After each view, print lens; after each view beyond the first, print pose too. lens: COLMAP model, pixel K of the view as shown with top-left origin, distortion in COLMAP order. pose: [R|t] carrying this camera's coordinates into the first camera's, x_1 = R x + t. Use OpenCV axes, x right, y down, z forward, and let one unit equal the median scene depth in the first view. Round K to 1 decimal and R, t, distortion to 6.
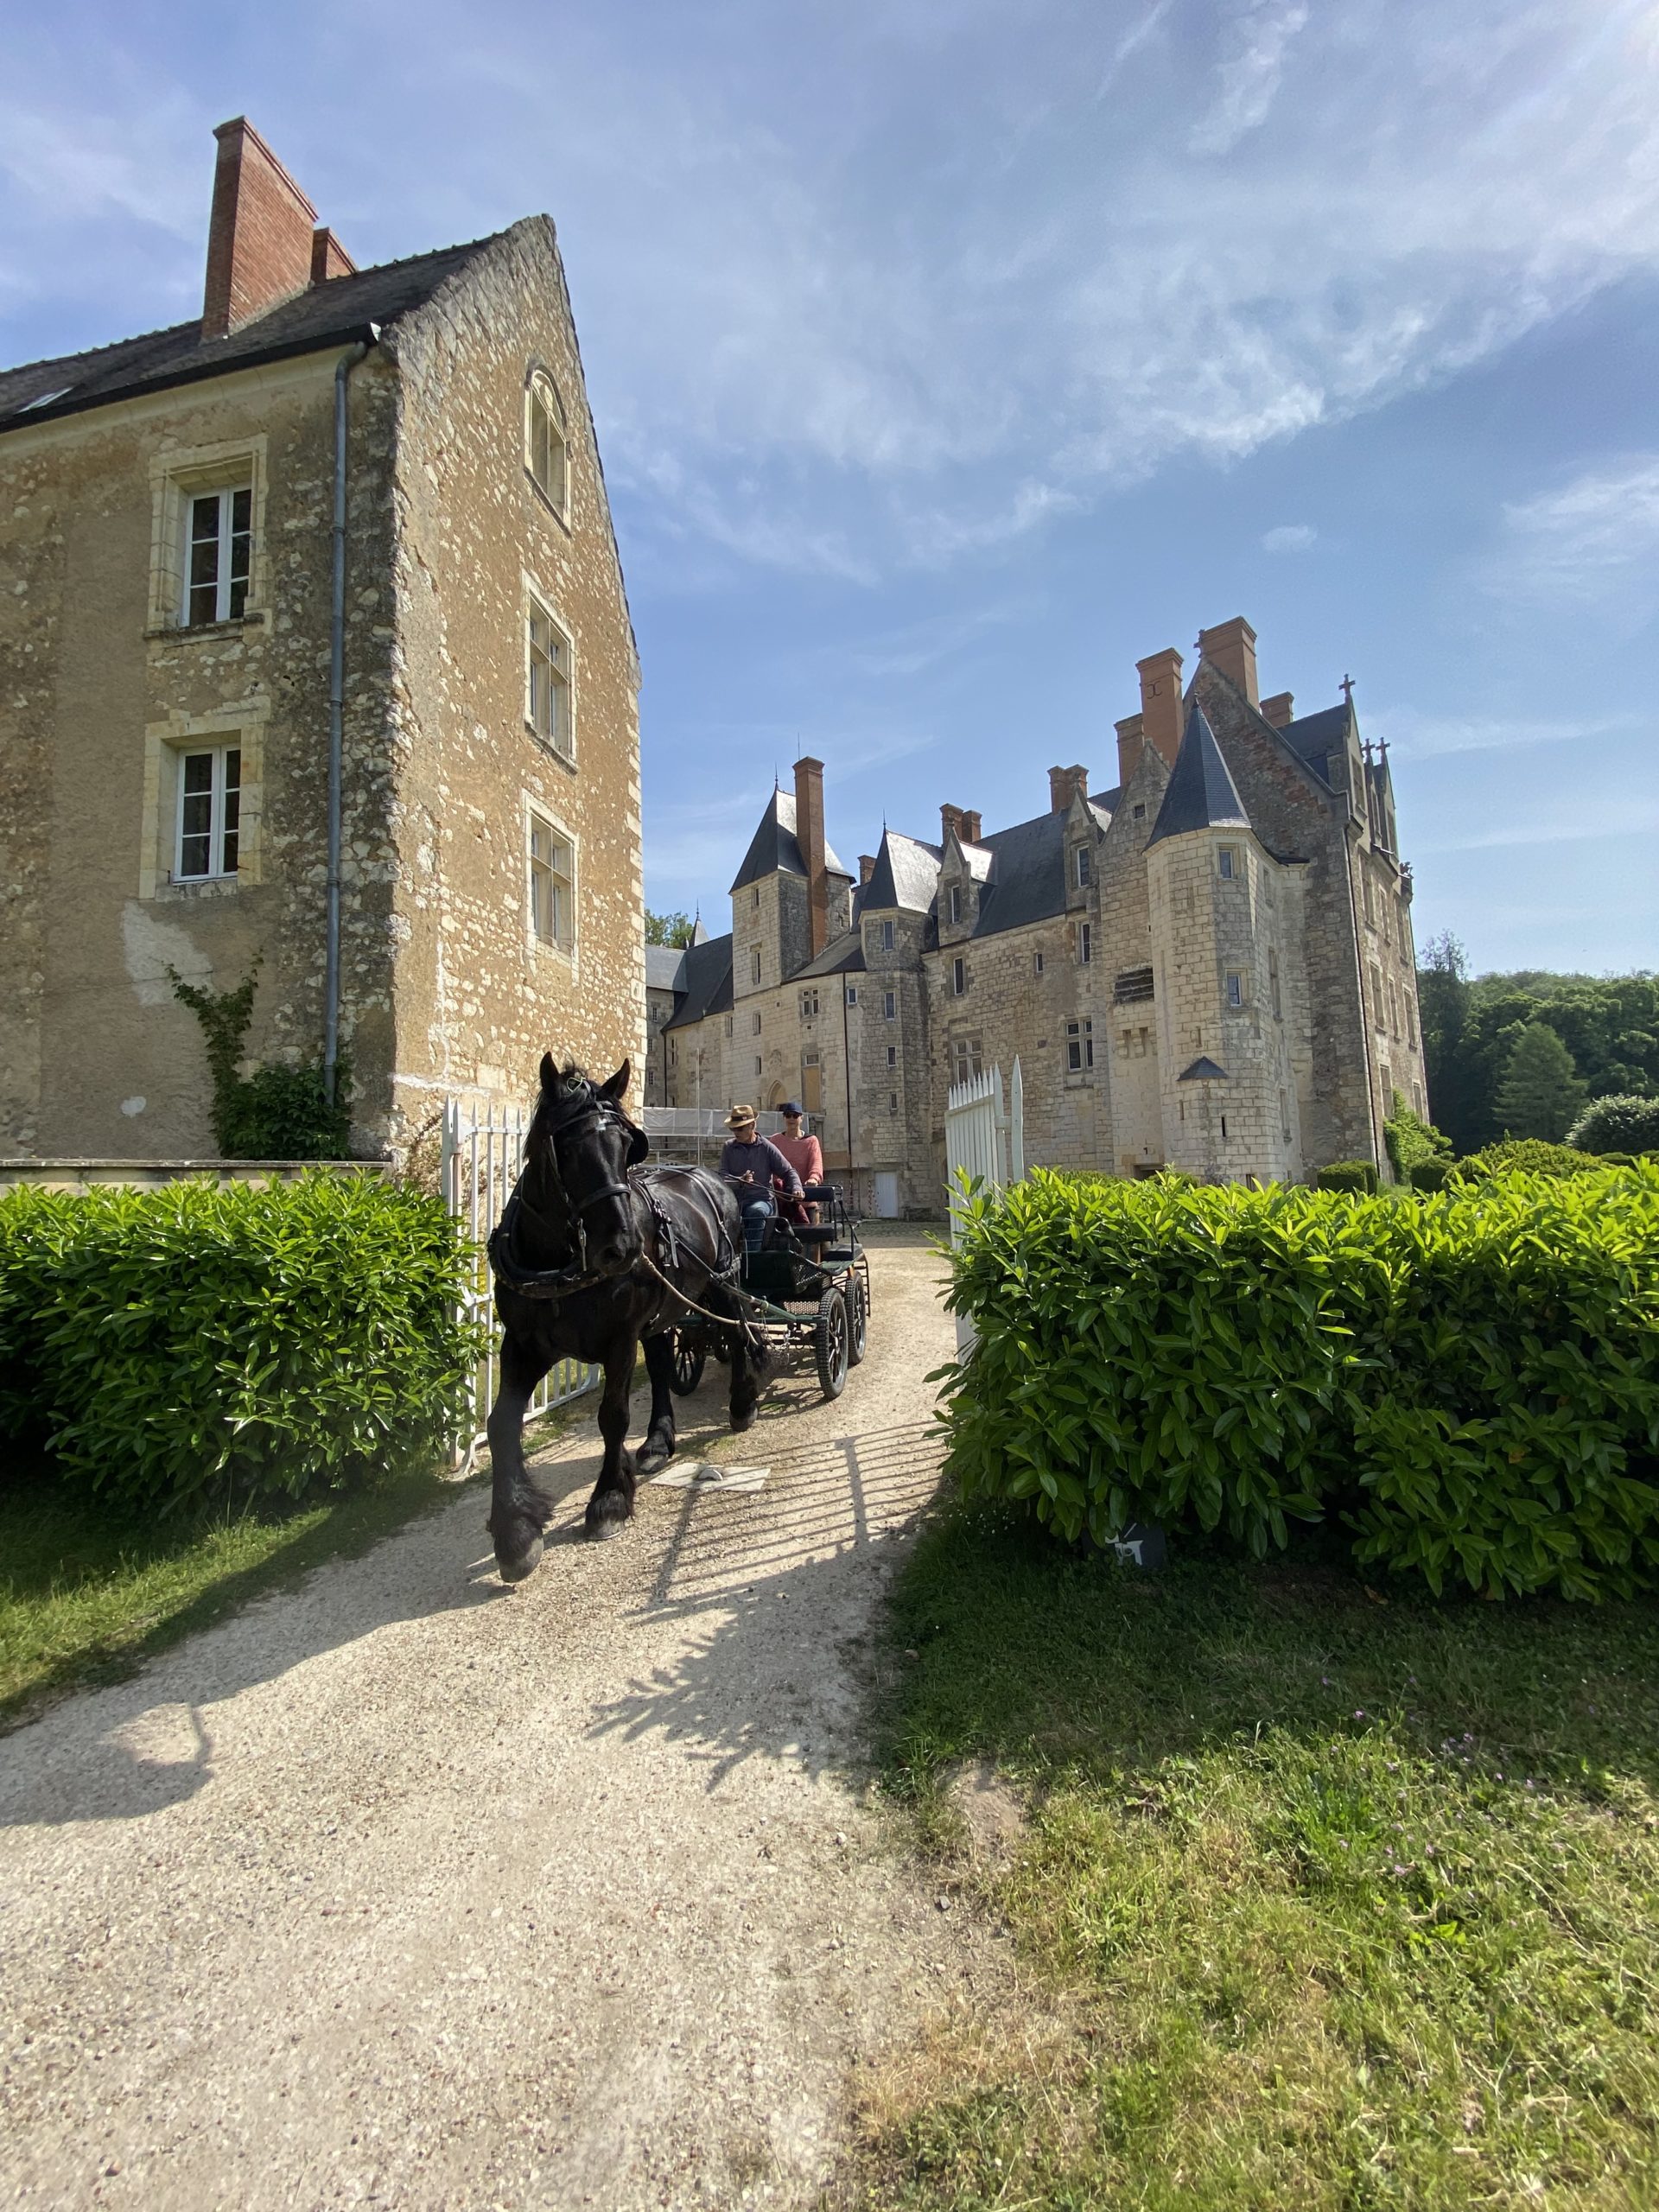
lens RADIAL K [[906.9, 0, 781.1], [0, 906.9, 1126.9], [0, 0, 1]] dist [-0.016286, -0.003753]
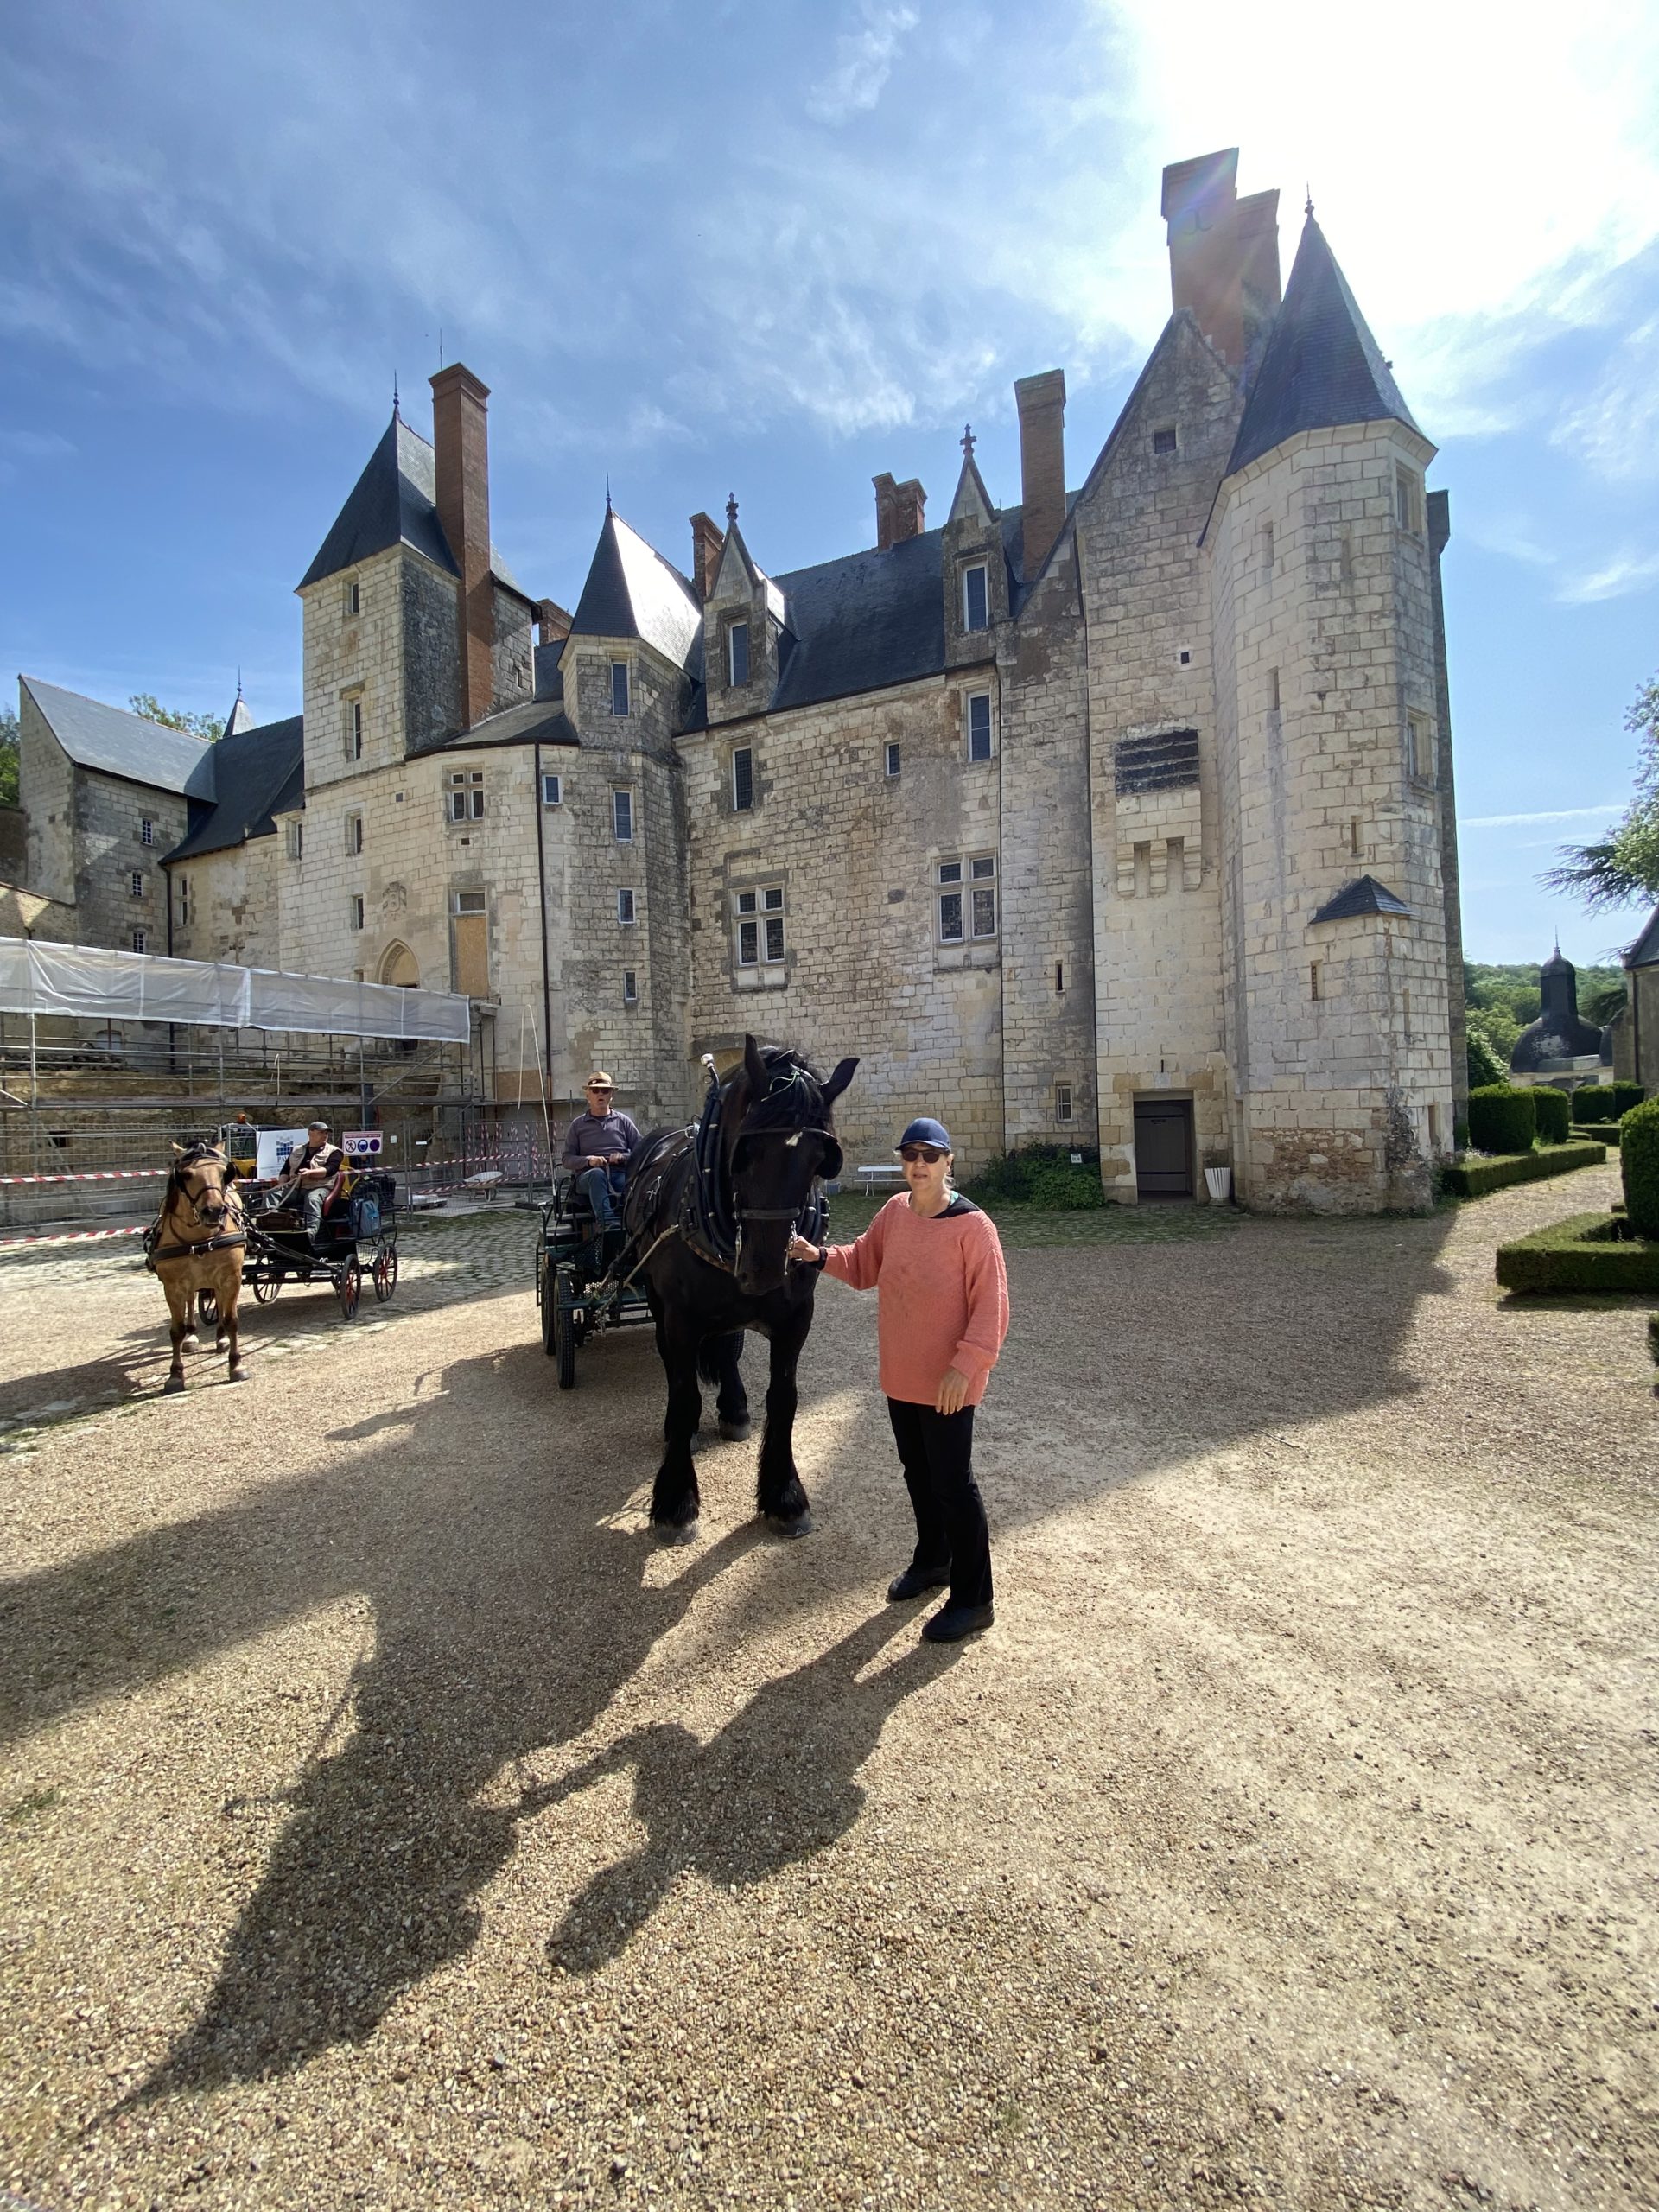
lens RADIAL K [[906.9, 0, 813.4], [0, 906.9, 1134.4], [0, 0, 1]] dist [-0.016286, -0.003753]
pose [[0.894552, -0.015526, 0.446694, -0.026292], [-0.014937, 0.997800, 0.064596, 0.023273], [-0.446714, -0.064457, 0.892352, 0.391267]]
